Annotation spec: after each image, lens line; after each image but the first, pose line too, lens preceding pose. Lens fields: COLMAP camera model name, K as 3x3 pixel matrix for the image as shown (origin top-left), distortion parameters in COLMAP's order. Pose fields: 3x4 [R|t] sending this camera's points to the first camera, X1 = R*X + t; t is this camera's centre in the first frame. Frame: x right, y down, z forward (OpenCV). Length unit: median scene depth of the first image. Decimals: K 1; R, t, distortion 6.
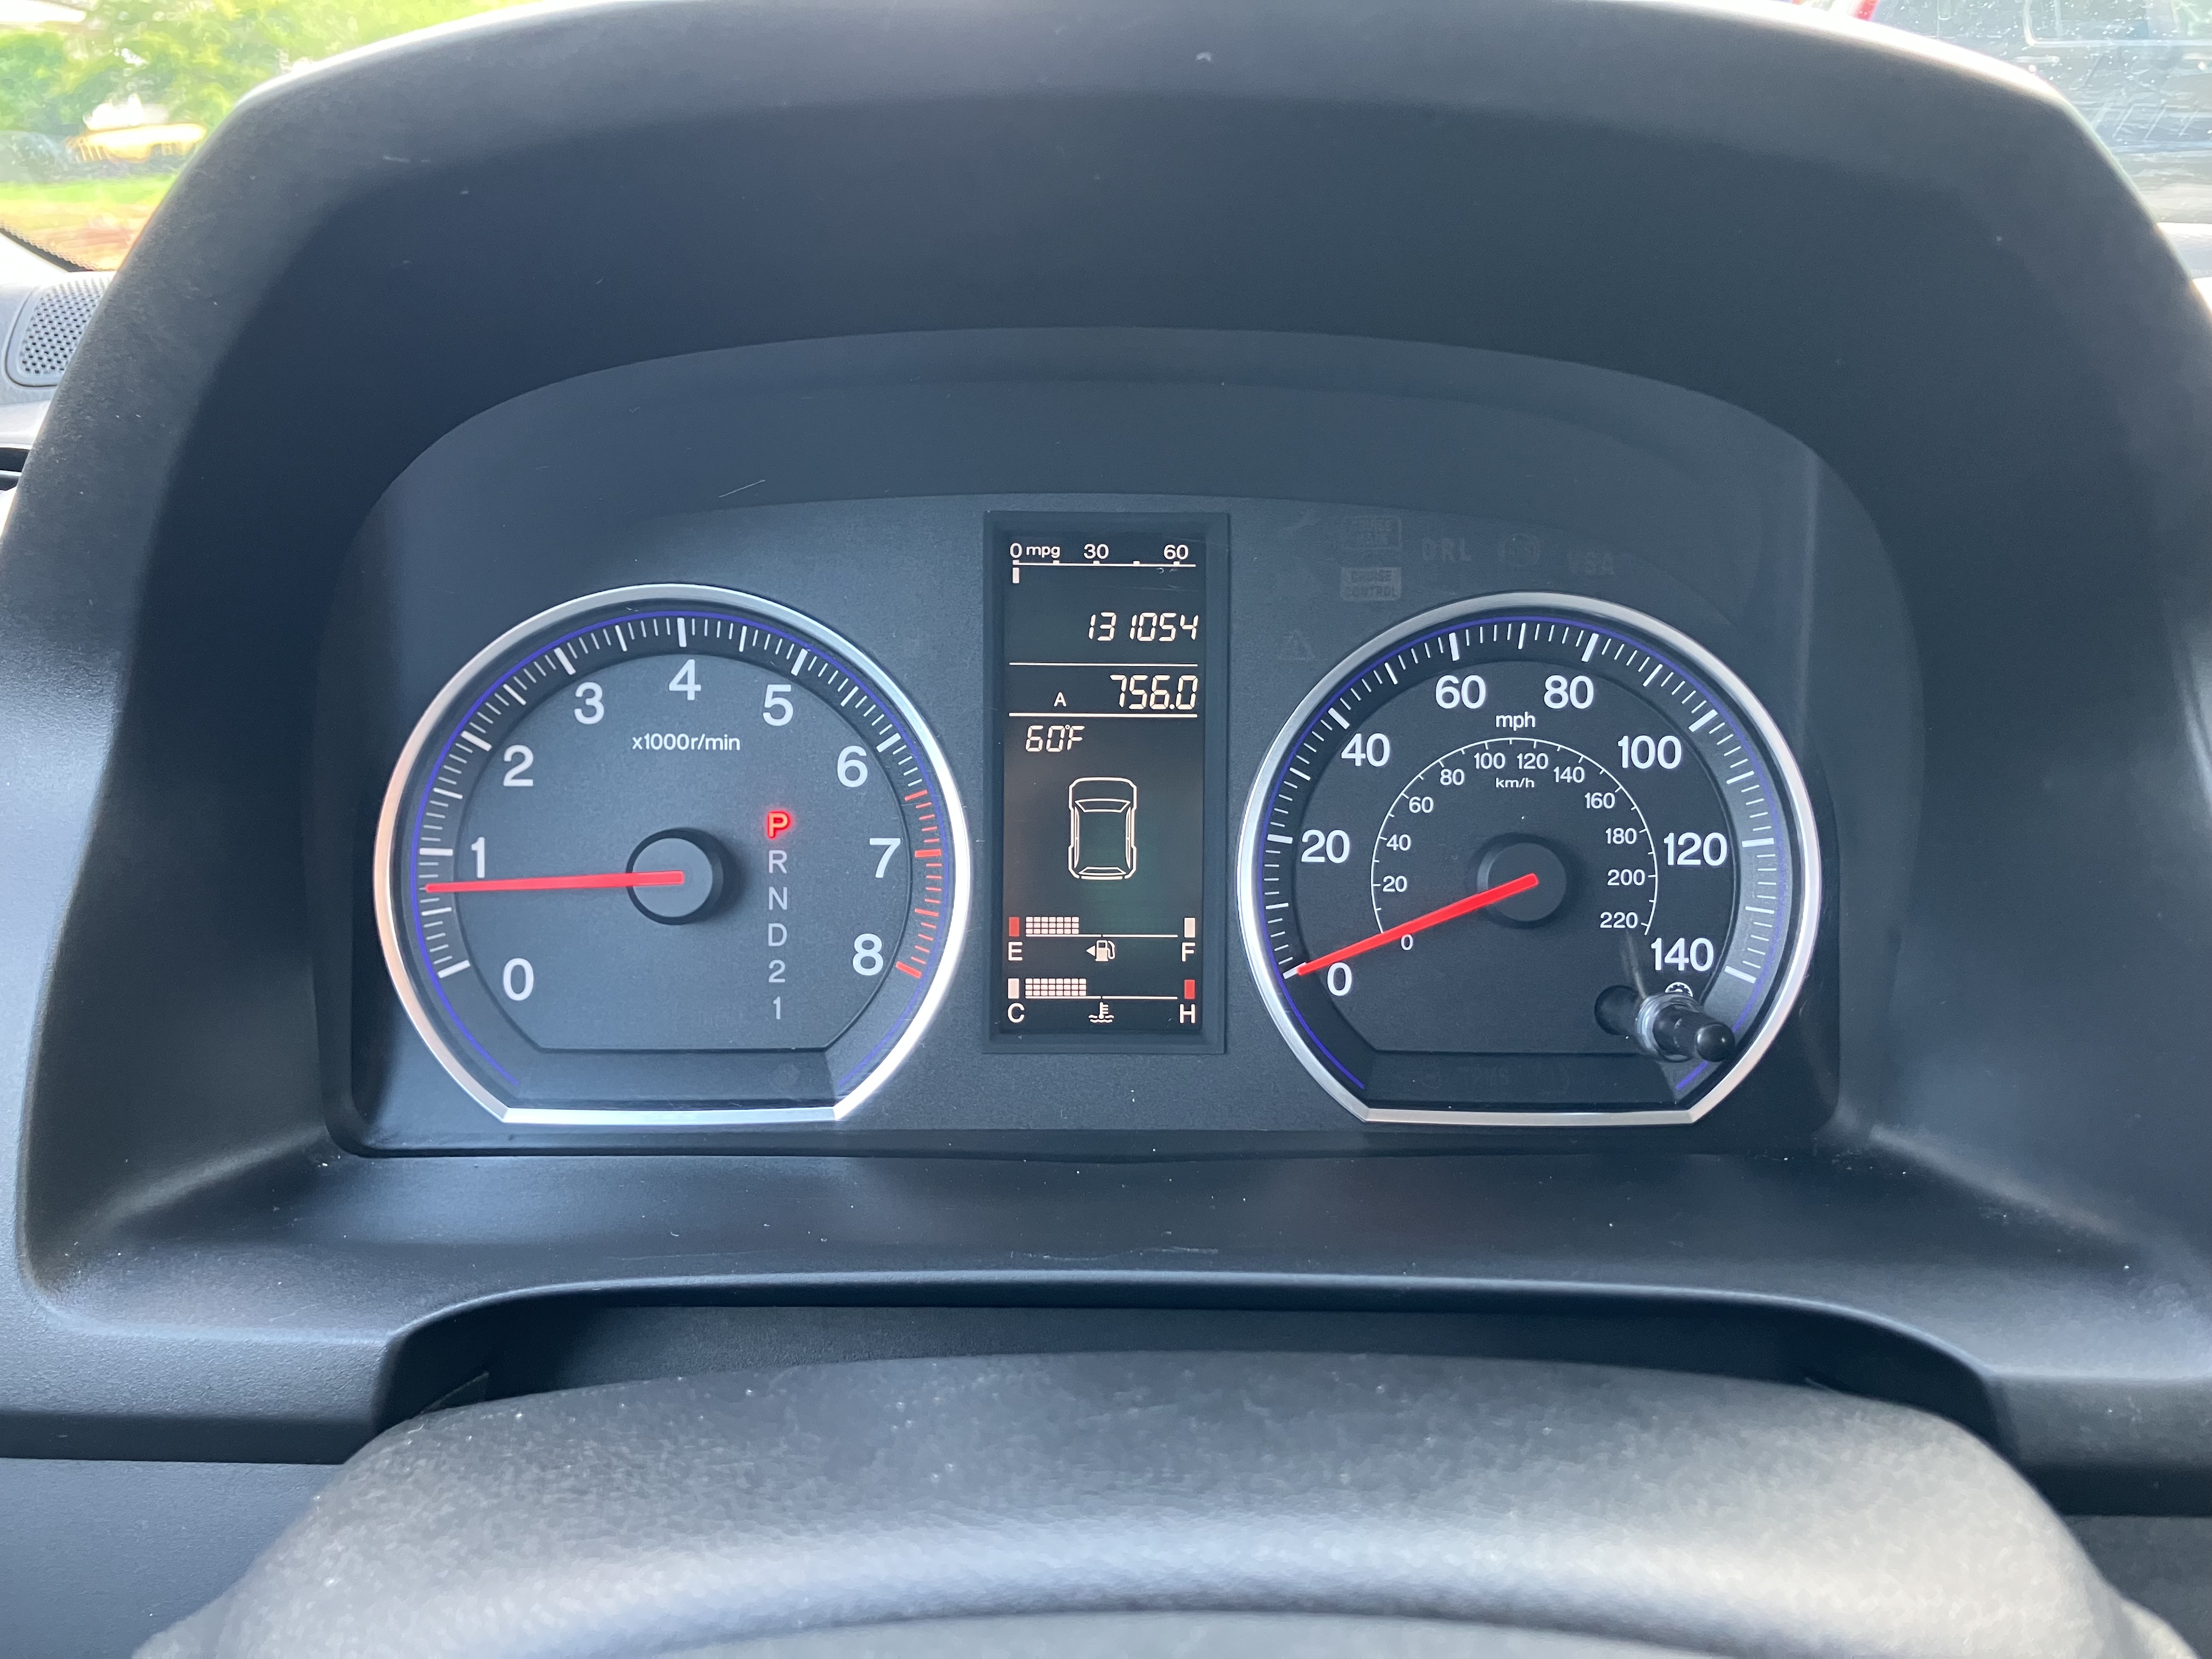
lens RADIAL K [[1826.6, 0, 1106.6], [0, 1826.6, 834.8], [0, 0, 1]] dist [0.019608, -0.001548]
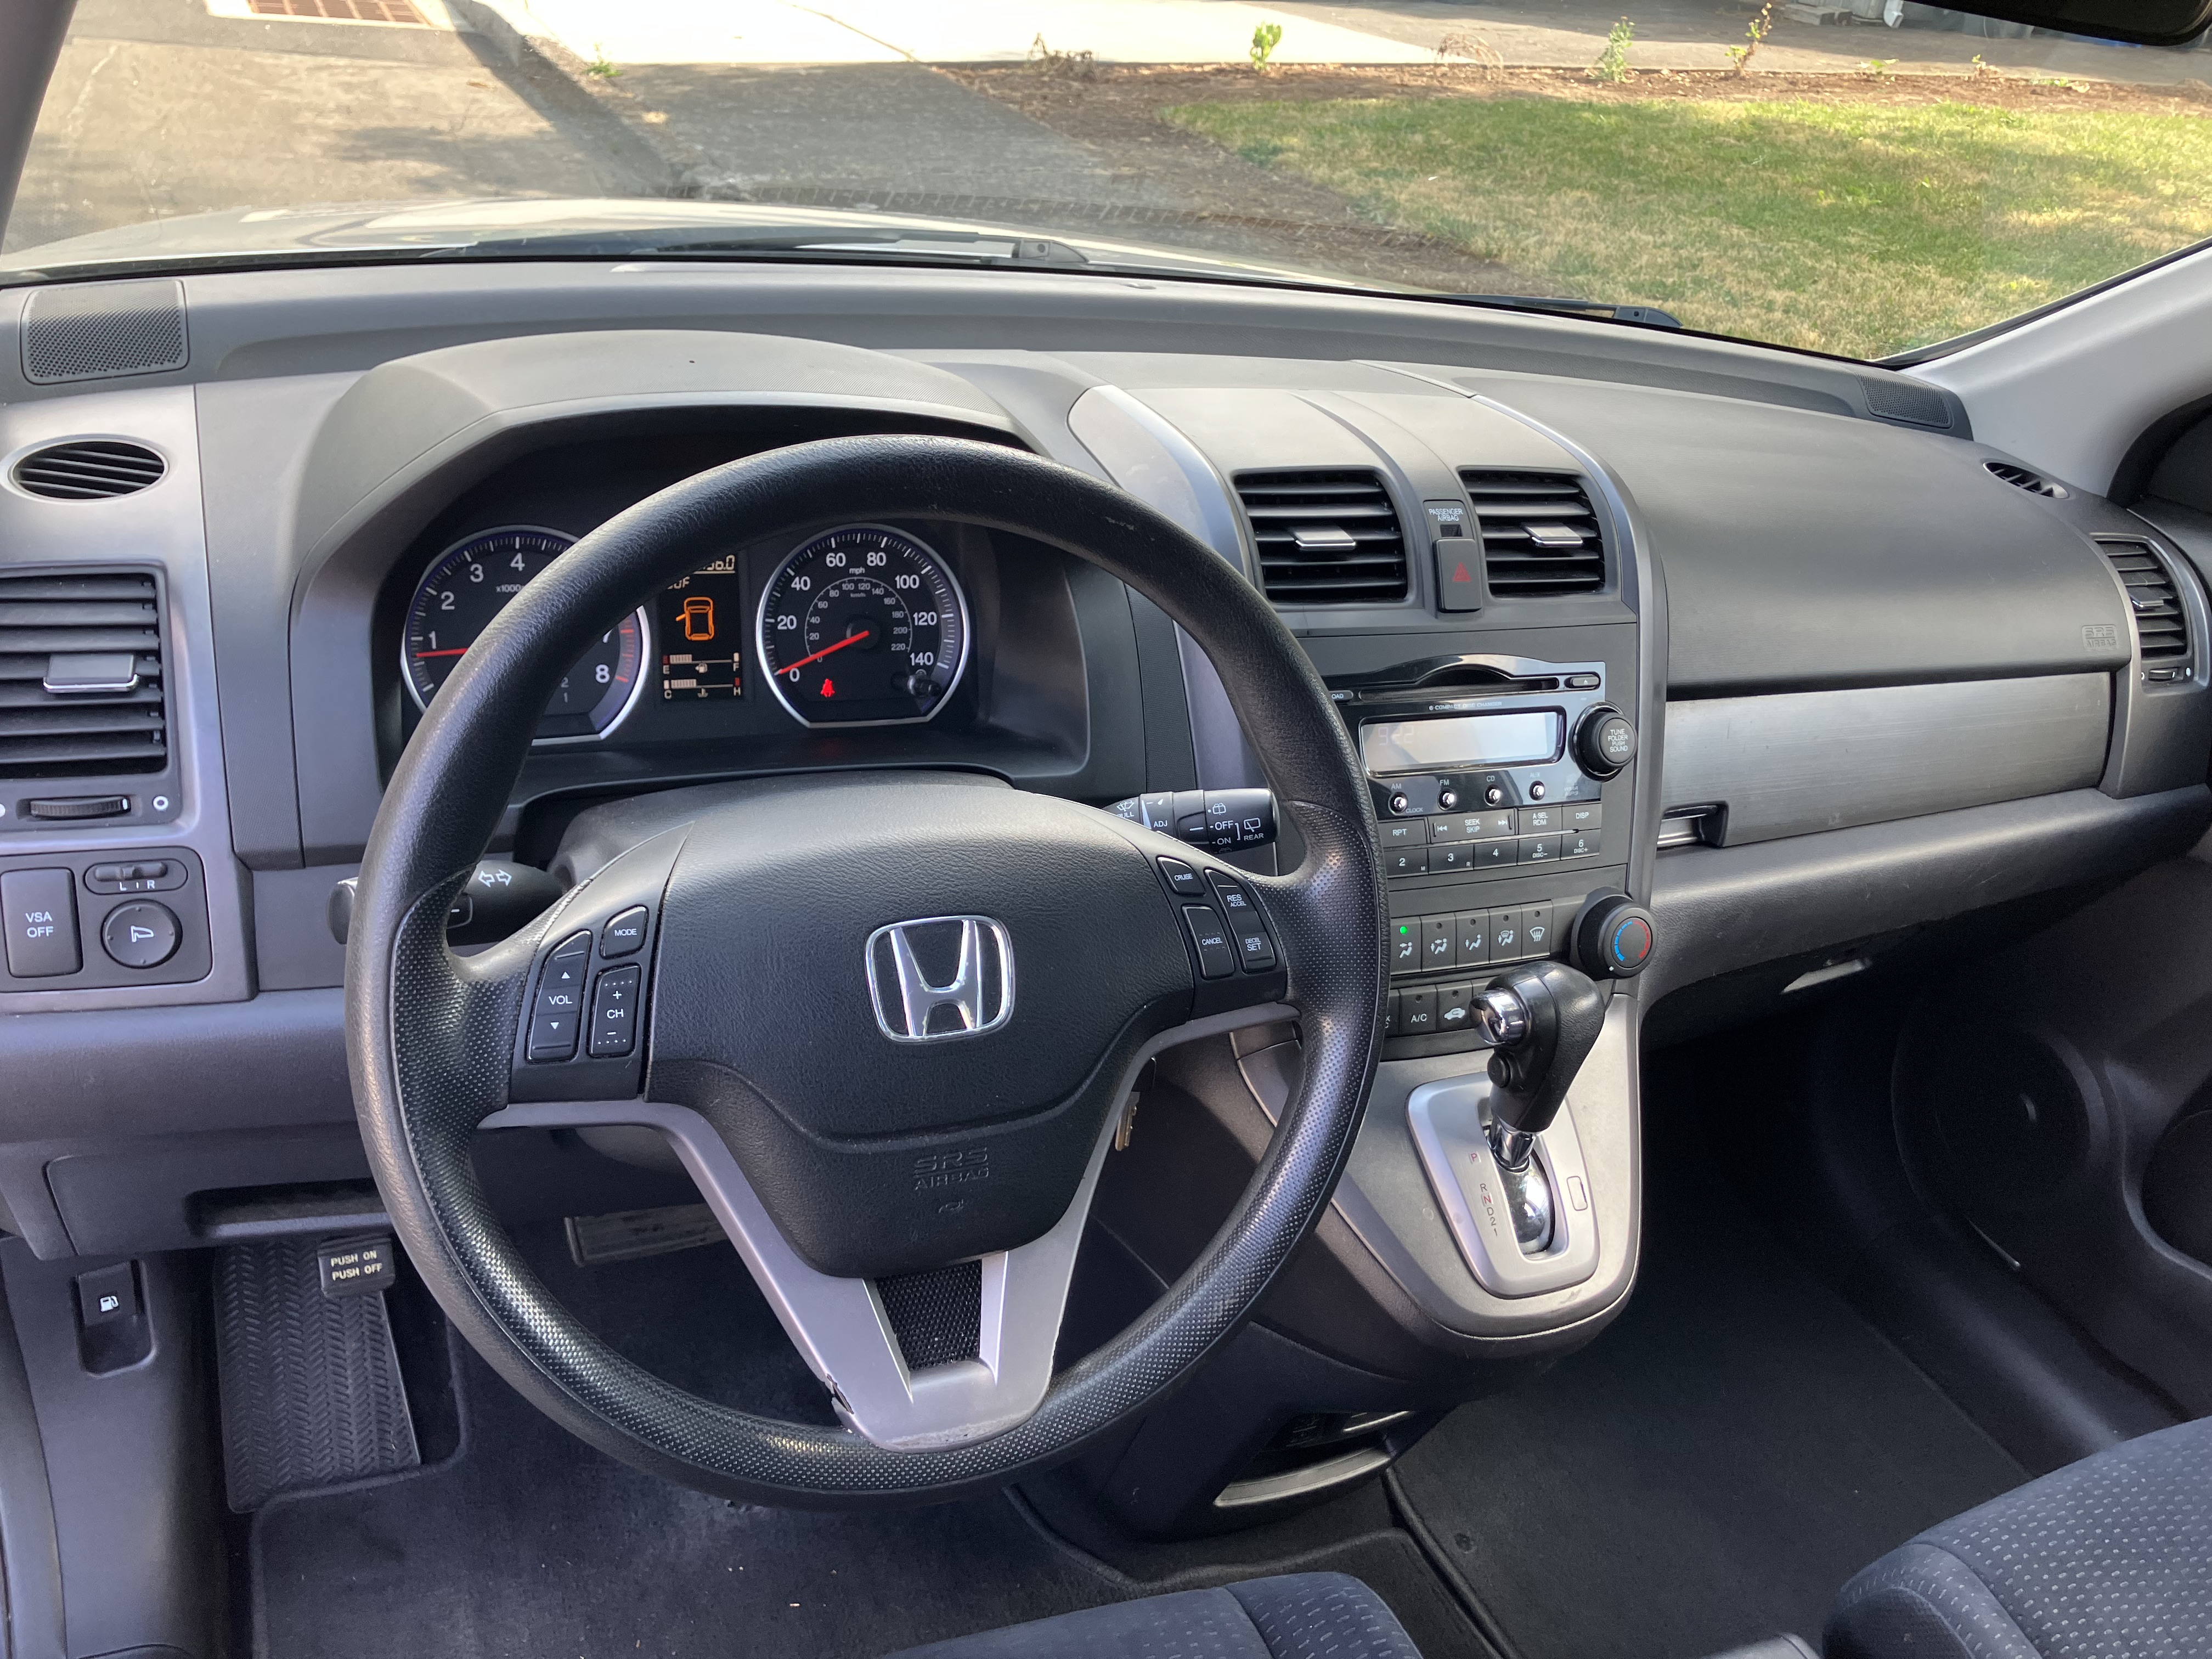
lens RADIAL K [[1826.6, 0, 1104.9], [0, 1826.6, 828.6], [0, 0, 1]] dist [0.019608, -0.001548]
pose [[0.912480, -0.082469, 0.400724, -0.520212], [0.018989, 0.986954, 0.159877, -0.109229], [-0.408681, -0.138275, 0.902142, -1.517408]]
